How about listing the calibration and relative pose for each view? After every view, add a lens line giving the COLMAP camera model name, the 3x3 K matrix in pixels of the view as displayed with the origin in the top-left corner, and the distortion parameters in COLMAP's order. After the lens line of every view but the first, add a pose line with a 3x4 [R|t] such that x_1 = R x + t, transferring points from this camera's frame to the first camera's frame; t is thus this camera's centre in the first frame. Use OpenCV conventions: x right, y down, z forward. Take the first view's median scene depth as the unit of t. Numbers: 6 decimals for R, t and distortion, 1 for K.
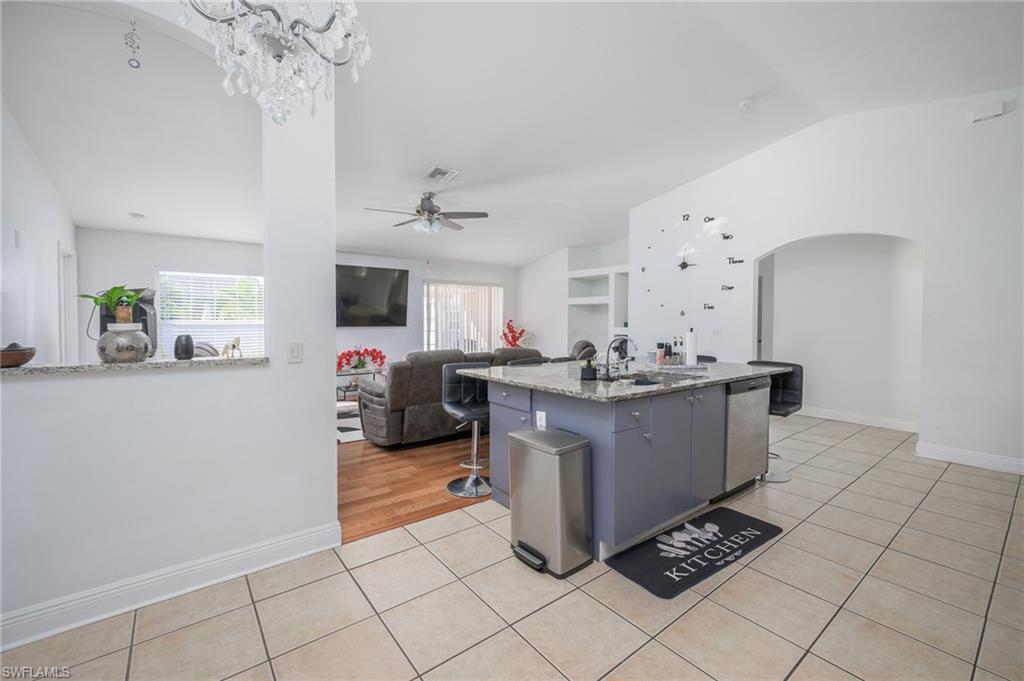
lens RADIAL K [[430.0, 0, 516.4], [0, 430.0, 327.9], [0, 0, 1]] dist [0.000435, 0.000154]
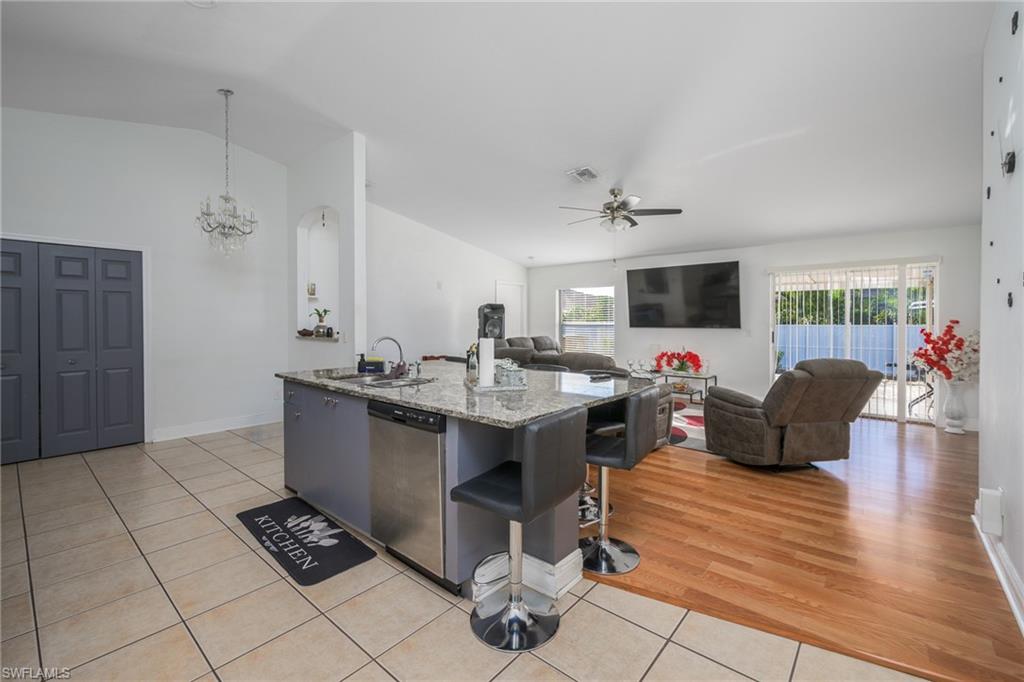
lens RADIAL K [[440.3, 0, 513.9], [0, 440.3, 323.8], [0, 0, 1]] dist [-0.001428, -0.000177]
pose [[0.189719, 0.001712, -0.981837, 1.501837], [-0.015142, 0.999885, -0.001182, -0.015390], [0.981722, 0.015091, 0.189723, 1.234762]]
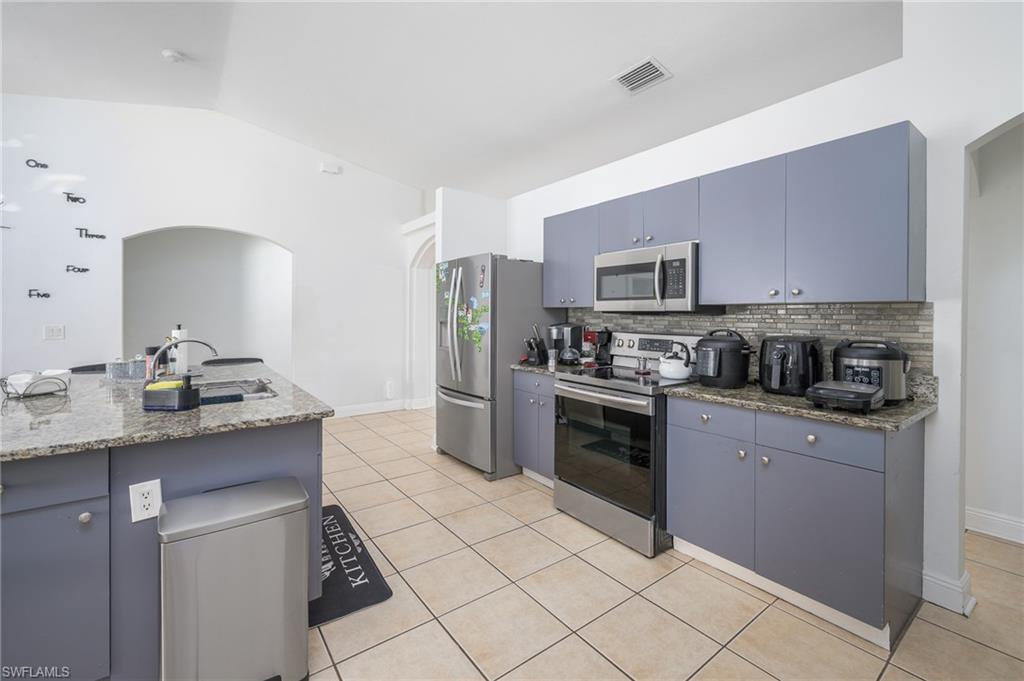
lens RADIAL K [[440.6, 0, 514.9], [0, 440.6, 317.0], [0, 0, 1]] dist [0.002670, 0.000112]
pose [[0.021200, -0.007768, 0.999745, -0.502964], [0.016823, 0.999831, 0.007412, -0.012144], [-0.999634, 0.016661, 0.021327, 0.520175]]
